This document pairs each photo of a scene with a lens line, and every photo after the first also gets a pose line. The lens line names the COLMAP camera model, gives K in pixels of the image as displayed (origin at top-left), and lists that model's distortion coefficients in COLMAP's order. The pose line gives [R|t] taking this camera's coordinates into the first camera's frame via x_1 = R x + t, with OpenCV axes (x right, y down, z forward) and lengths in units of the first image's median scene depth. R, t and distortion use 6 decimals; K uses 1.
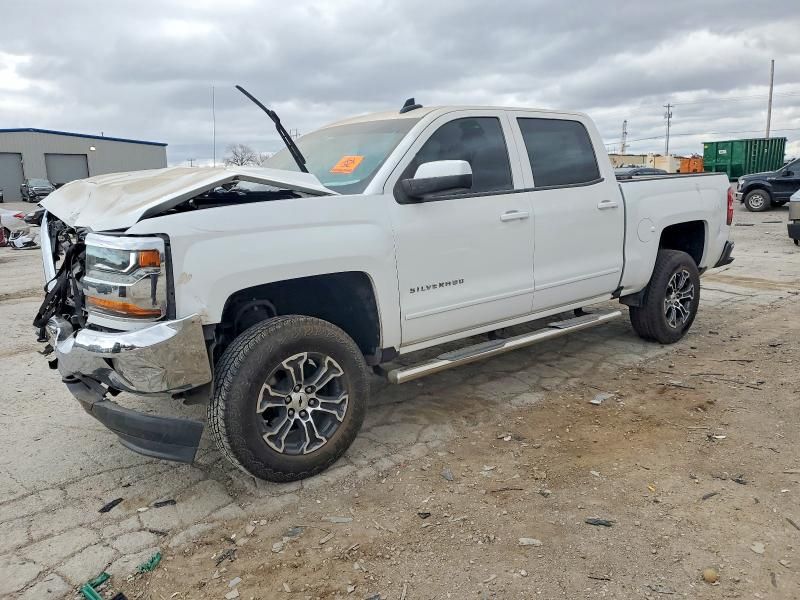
lens RADIAL K [[644.1, 0, 409.6], [0, 644.1, 297.8], [0, 0, 1]] dist [0.016301, 0.004206]
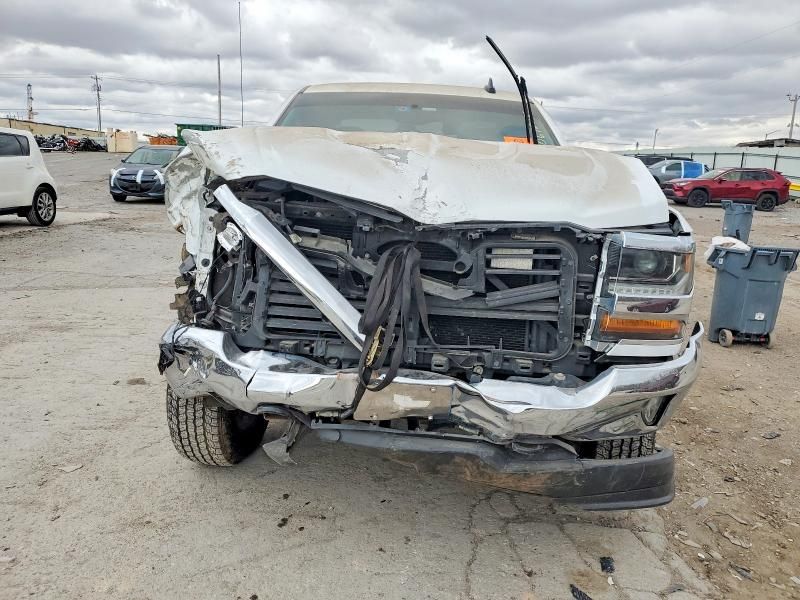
lens RADIAL K [[644.1, 0, 409.6], [0, 644.1, 297.8], [0, 0, 1]] dist [0.016301, 0.004206]
pose [[0.614633, -0.092432, 0.783379, -1.096915], [0.068069, 0.995621, 0.064069, -0.067691], [-0.785871, 0.013945, 0.618233, 0.694463]]
